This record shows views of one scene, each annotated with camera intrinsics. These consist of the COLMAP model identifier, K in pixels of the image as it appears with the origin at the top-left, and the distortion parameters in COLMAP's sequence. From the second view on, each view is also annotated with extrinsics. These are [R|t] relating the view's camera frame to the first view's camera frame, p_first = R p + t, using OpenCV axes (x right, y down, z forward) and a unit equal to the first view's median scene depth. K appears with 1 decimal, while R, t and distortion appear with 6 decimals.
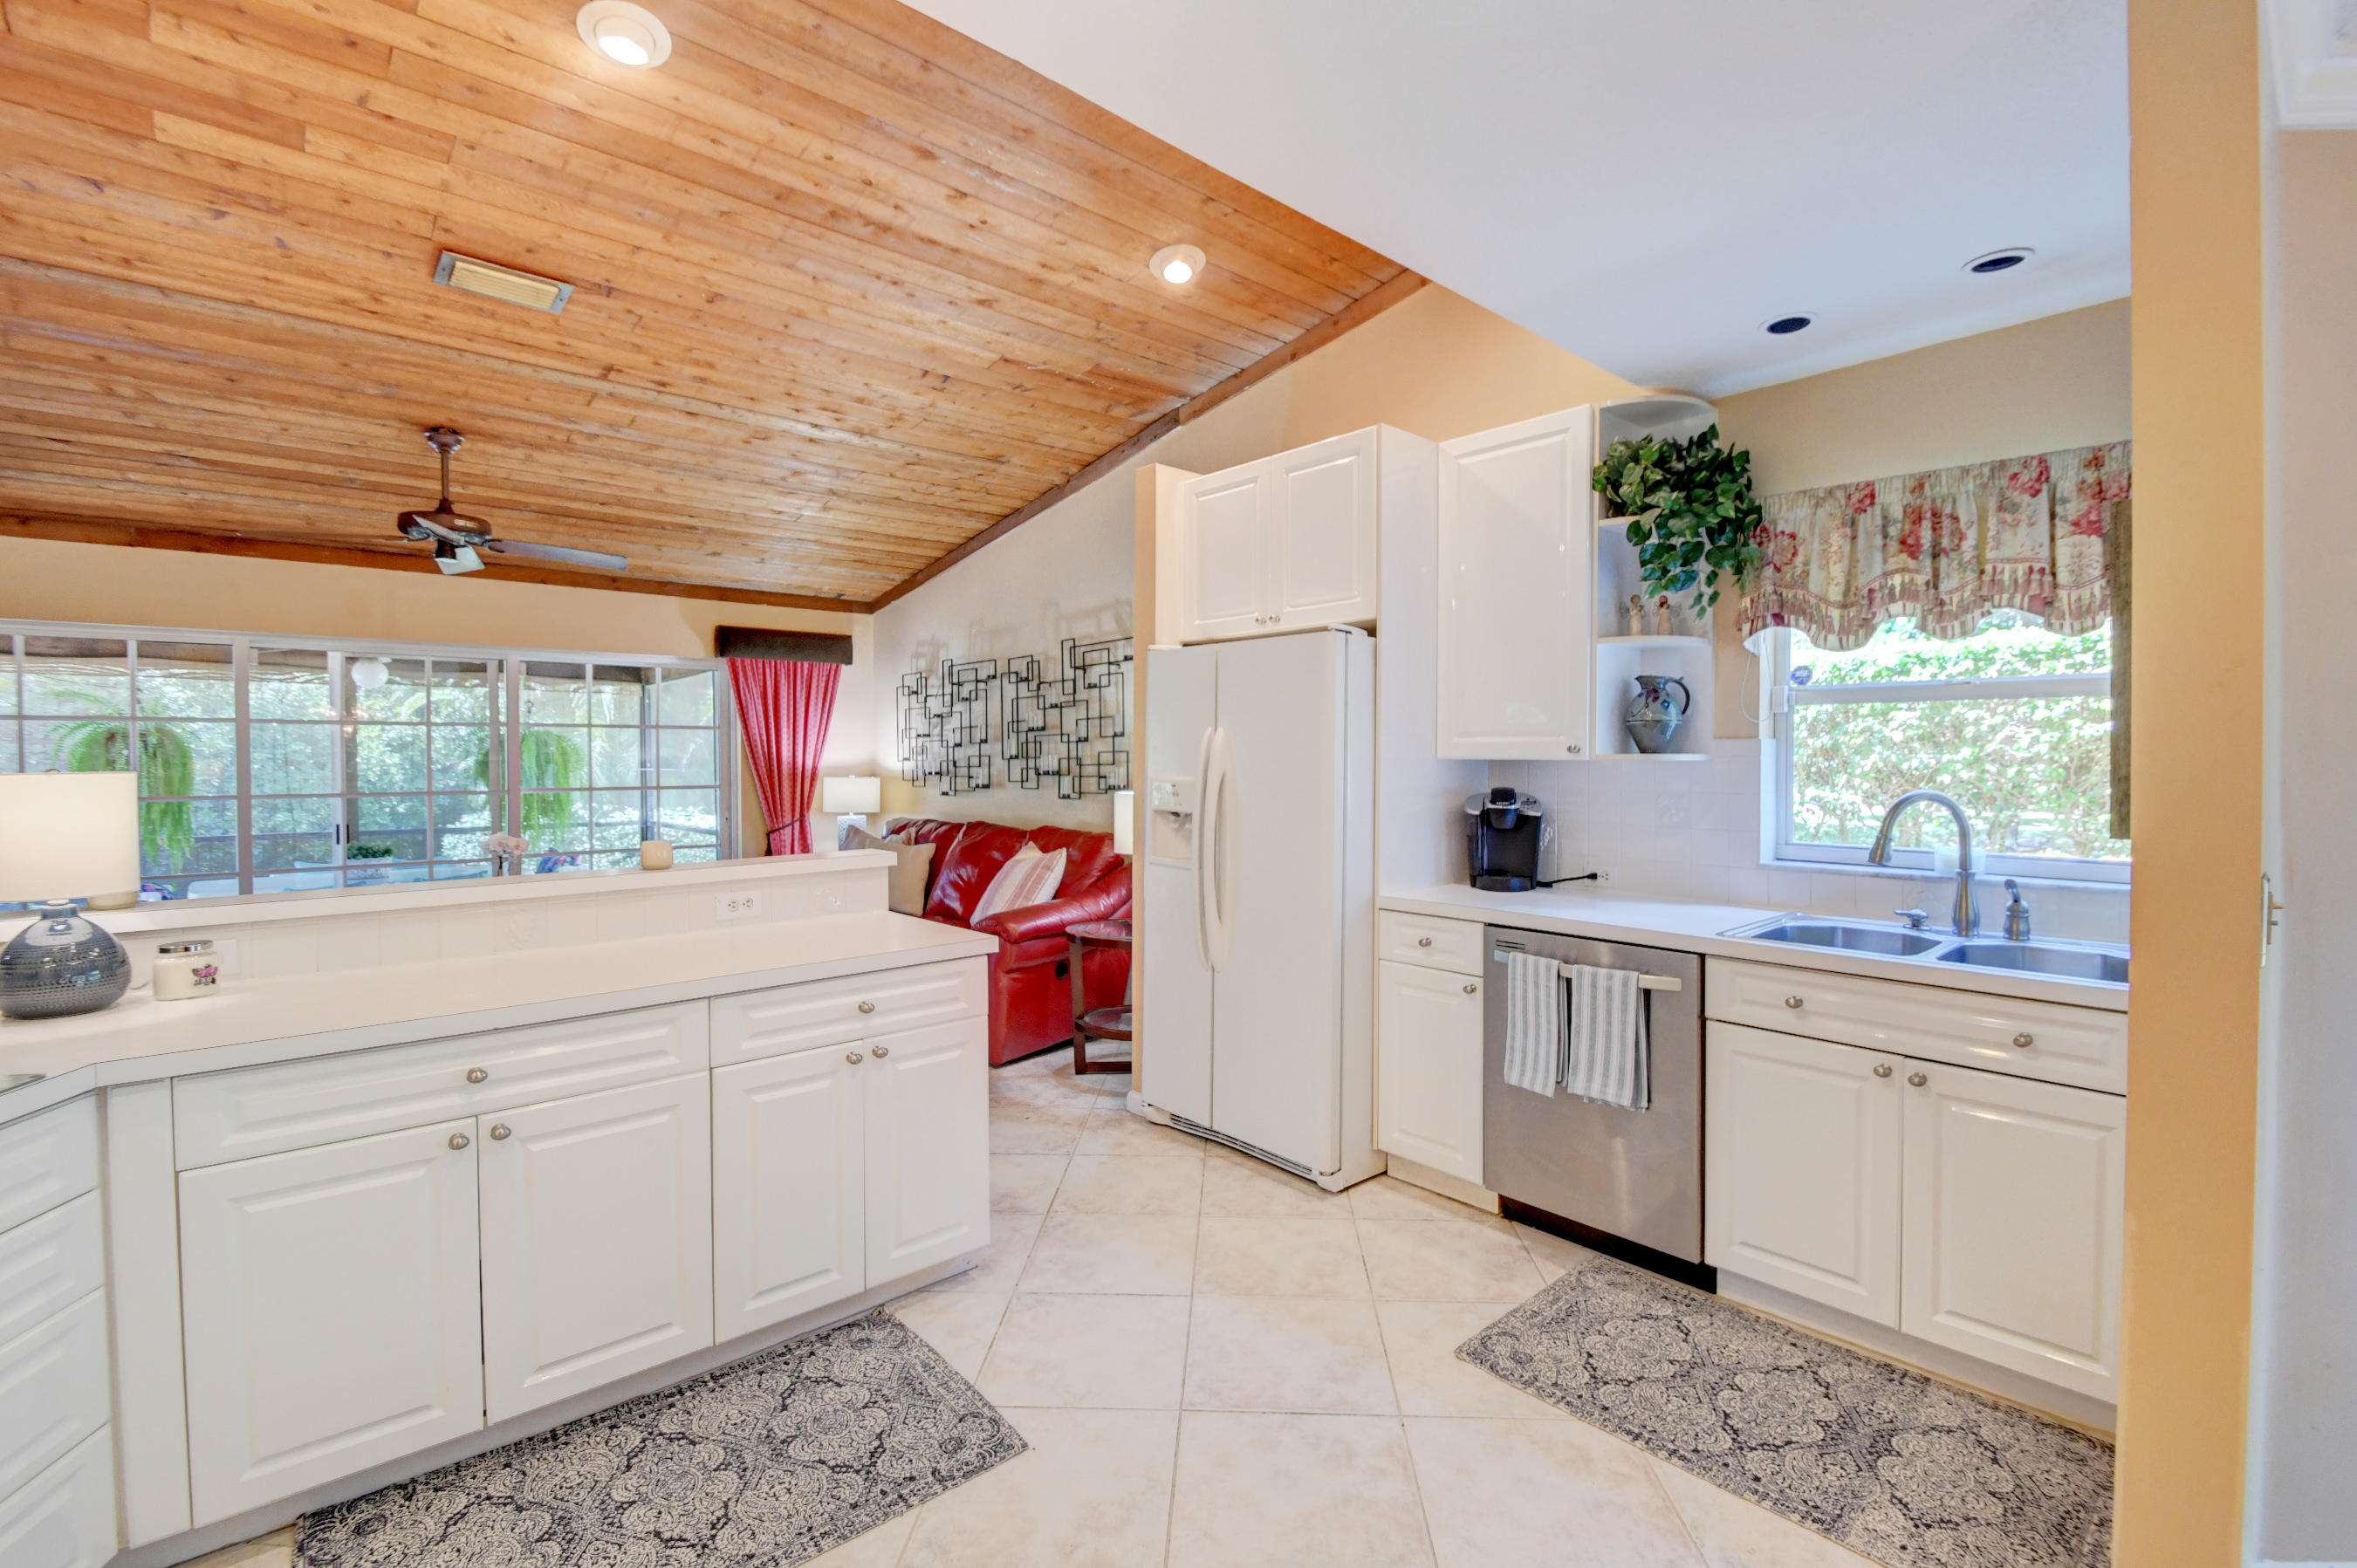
lens RADIAL K [[1033.9, 0, 1195.4], [0, 1033.9, 771.4], [0, 0, 1]] dist [0.013074, -0.017130]
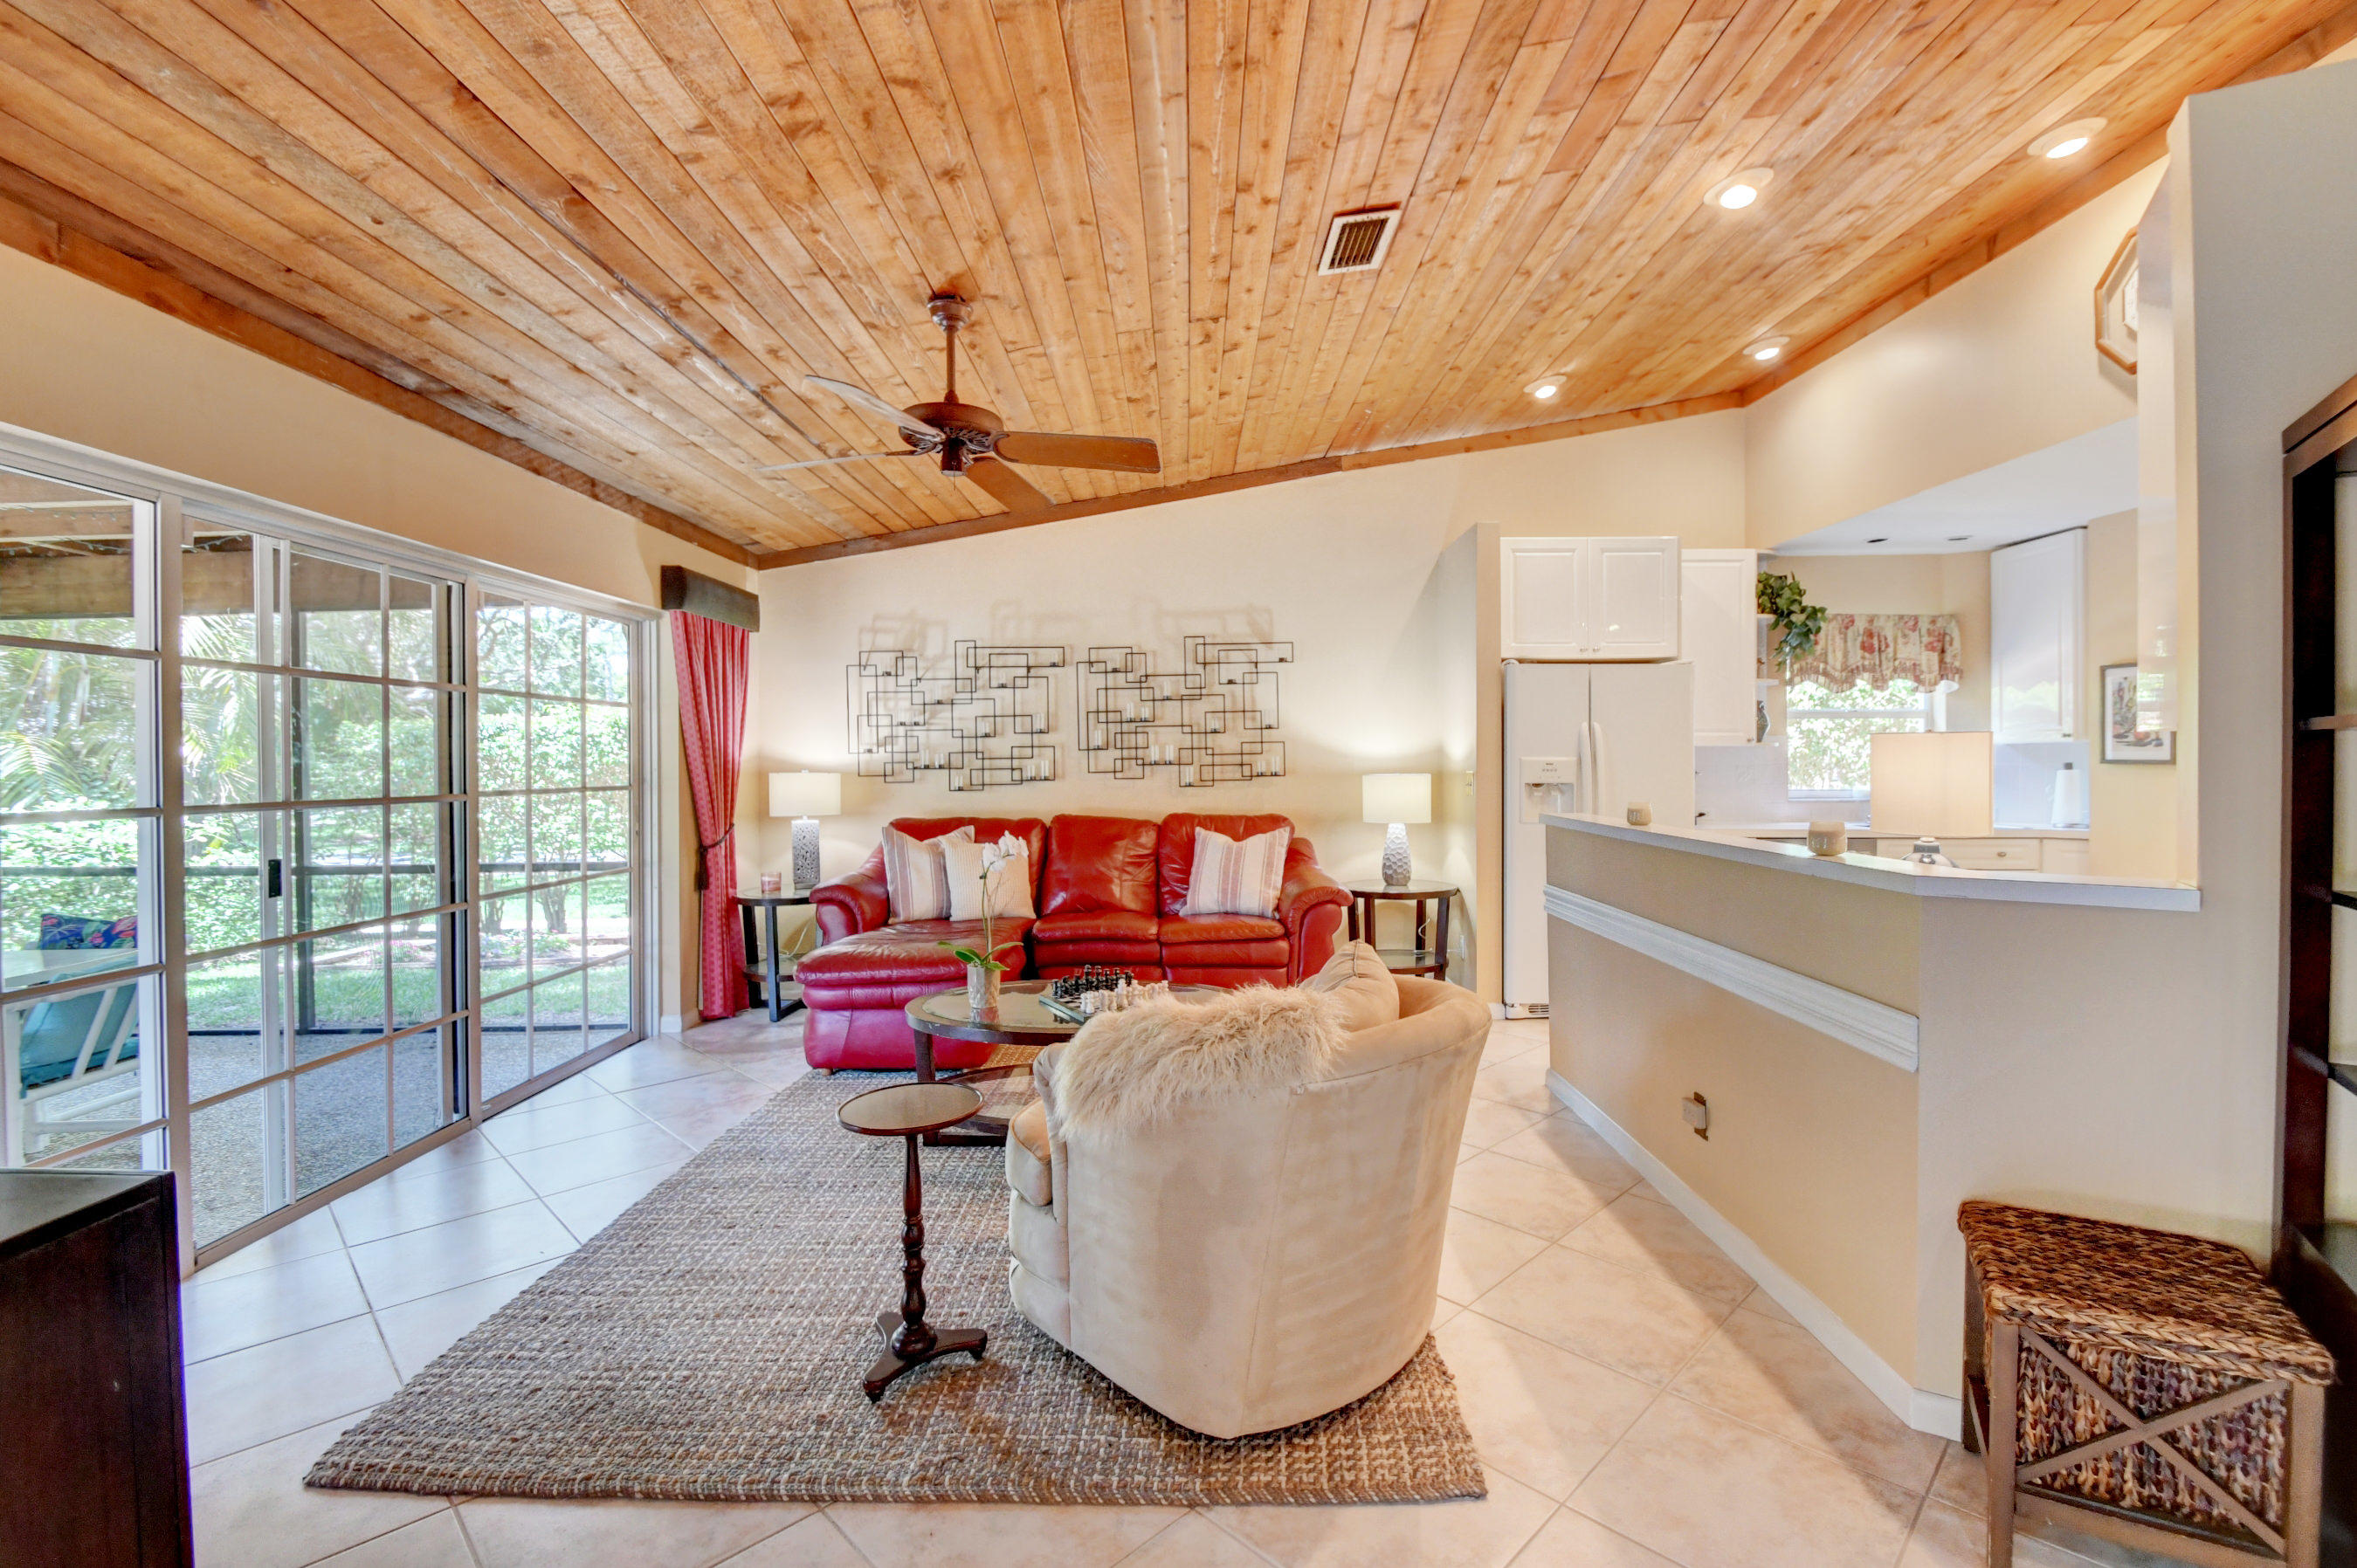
lens RADIAL K [[1033.8, 0, 1195.4], [0, 1033.8, 771.4], [0, 0, 1]] dist [0.013074, -0.017130]
pose [[0.673233, -0.006597, 0.739401, -0.887895], [0.013811, 0.999898, -0.003654, 0.014829], [-0.739301, 0.012672, 0.673256, 0.279215]]
